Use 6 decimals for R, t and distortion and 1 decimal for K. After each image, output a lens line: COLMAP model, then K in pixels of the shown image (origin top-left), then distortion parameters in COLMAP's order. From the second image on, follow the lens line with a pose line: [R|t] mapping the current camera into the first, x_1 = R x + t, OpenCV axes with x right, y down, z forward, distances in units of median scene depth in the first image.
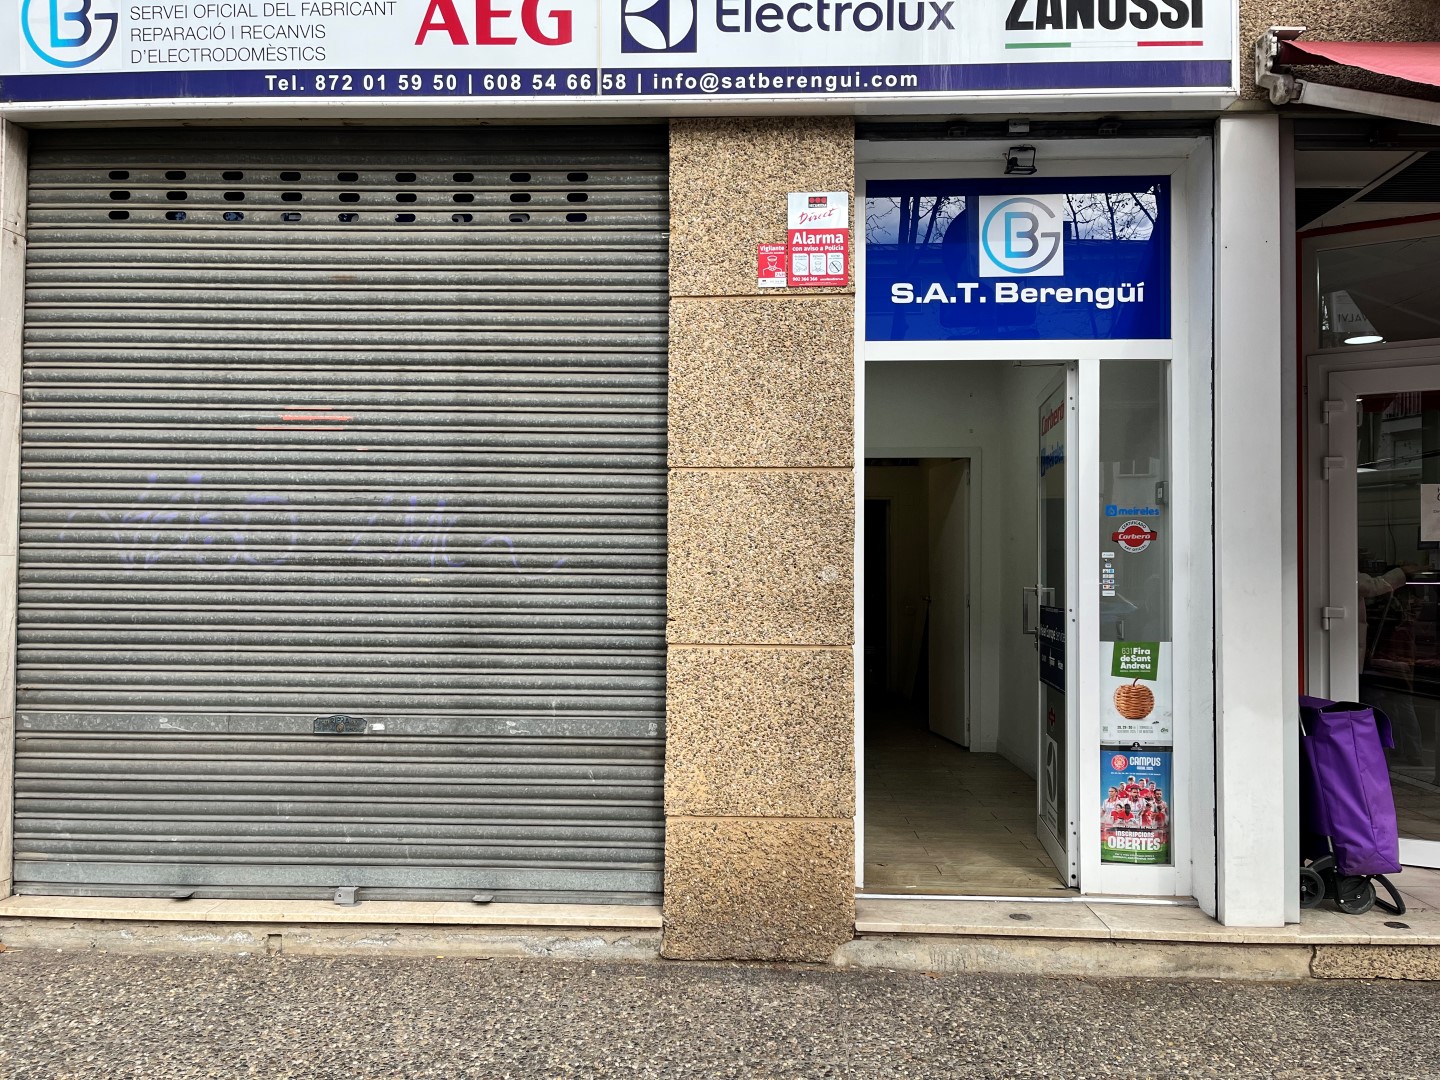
lens RADIAL K [[1087.0, 0, 726.3], [0, 1087.0, 546.7], [0, 0, 1]] dist [0.040609, -0.047005]
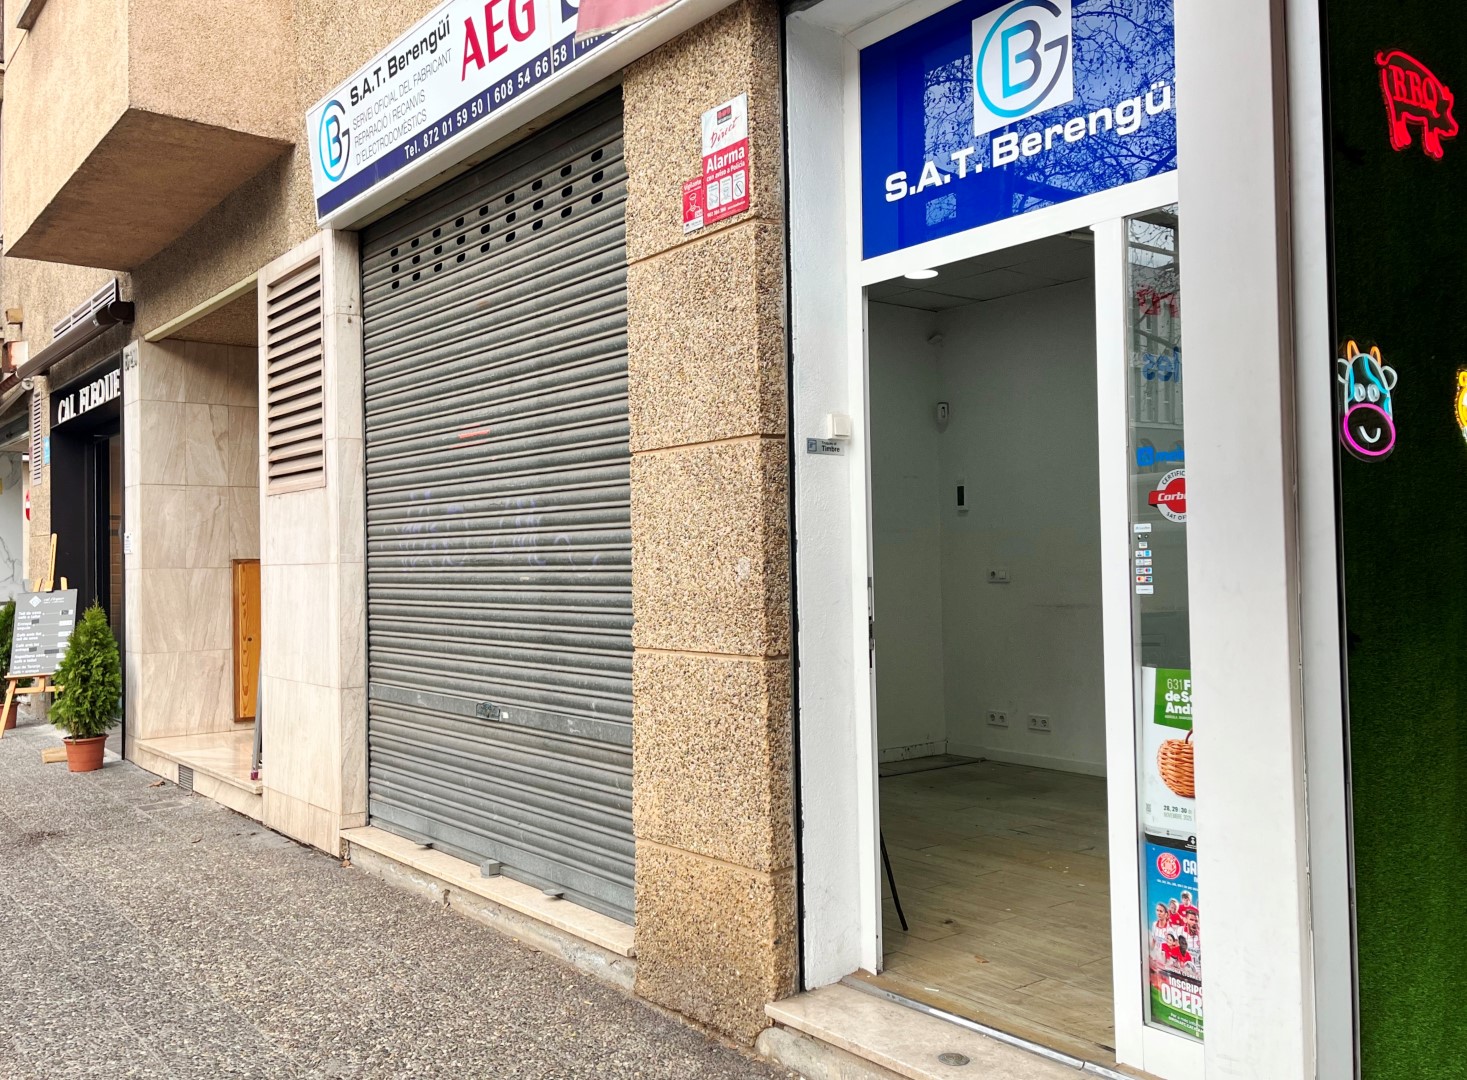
lens RADIAL K [[1258.2, 0, 732.9], [0, 1258.2, 530.6], [0, 0, 1]] dist [0.029779, -0.014215]
pose [[0.645783, -0.037805, -0.762584, 0.782375], [0.042134, 0.999016, -0.013846, 0.009736], [0.762357, -0.023189, 0.646741, 0.374841]]
